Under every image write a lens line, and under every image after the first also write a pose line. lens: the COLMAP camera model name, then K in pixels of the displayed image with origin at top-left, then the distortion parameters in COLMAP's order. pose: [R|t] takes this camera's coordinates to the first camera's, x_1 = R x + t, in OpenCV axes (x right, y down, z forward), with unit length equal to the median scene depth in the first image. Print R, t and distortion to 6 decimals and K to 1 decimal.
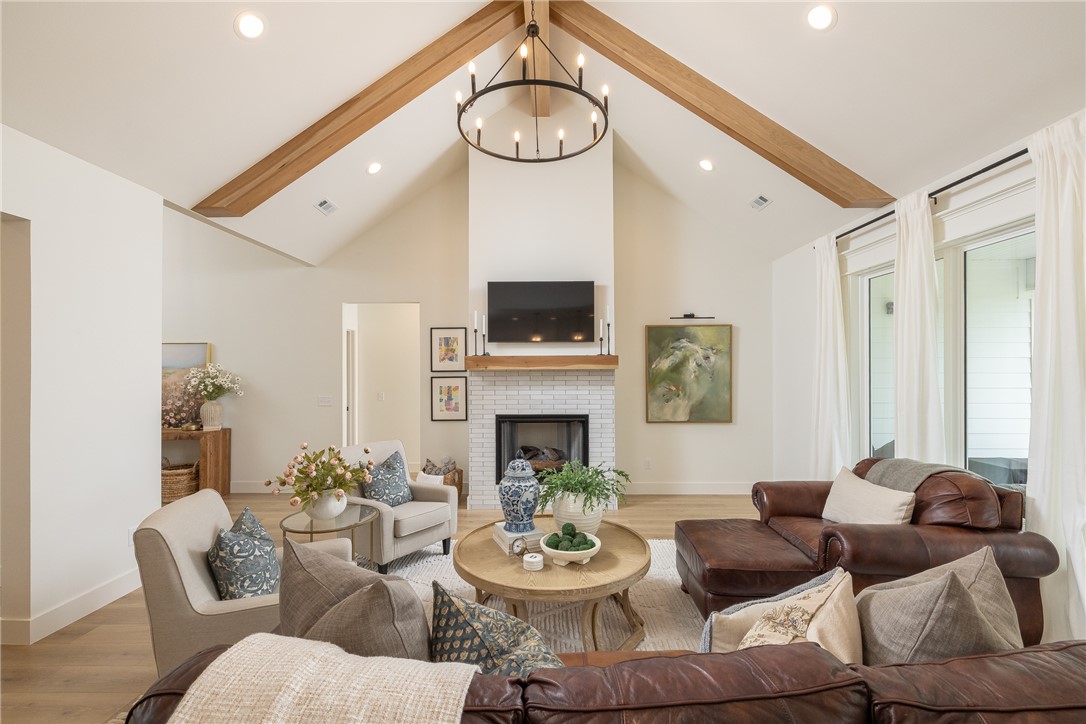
lens RADIAL K [[452.8, 0, 544.8], [0, 452.8, 368.7], [0, 0, 1]] dist [0.008816, 0.004934]
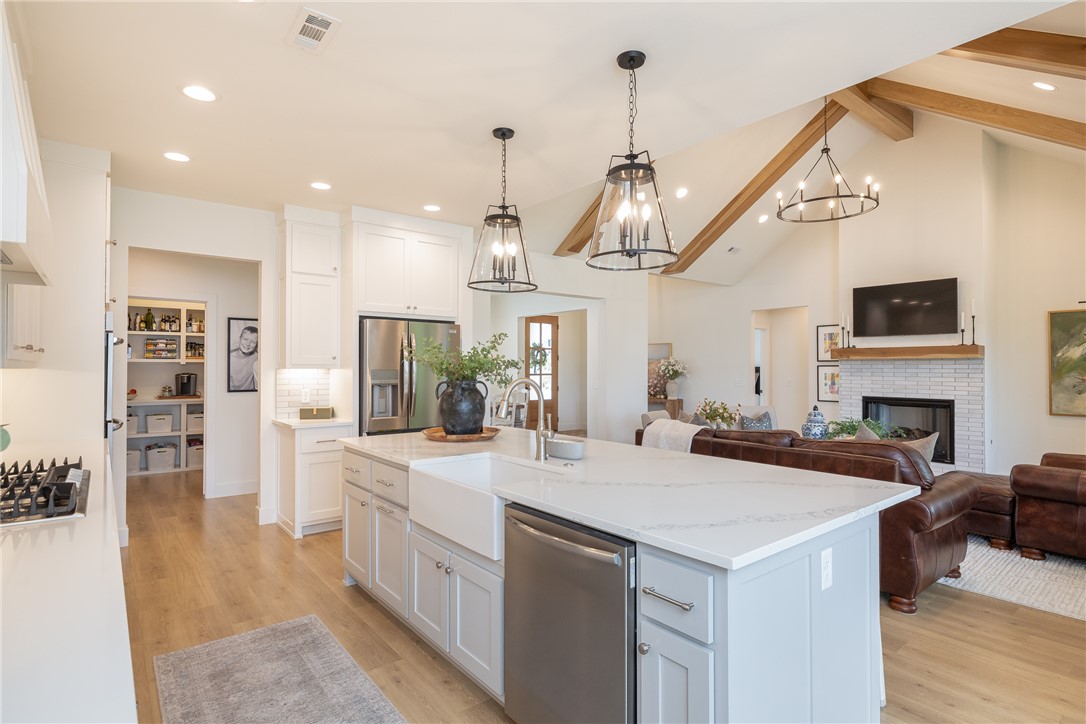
lens RADIAL K [[551.7, 0, 545.1], [0, 551.7, 357.4], [0, 0, 1]] dist [-0.006409, -0.000658]
pose [[0.644900, -0.008149, -0.764223, 0.430069], [0.005030, 0.999967, -0.006417, 0.002213], [0.764250, 0.000294, 0.644920, -0.546480]]
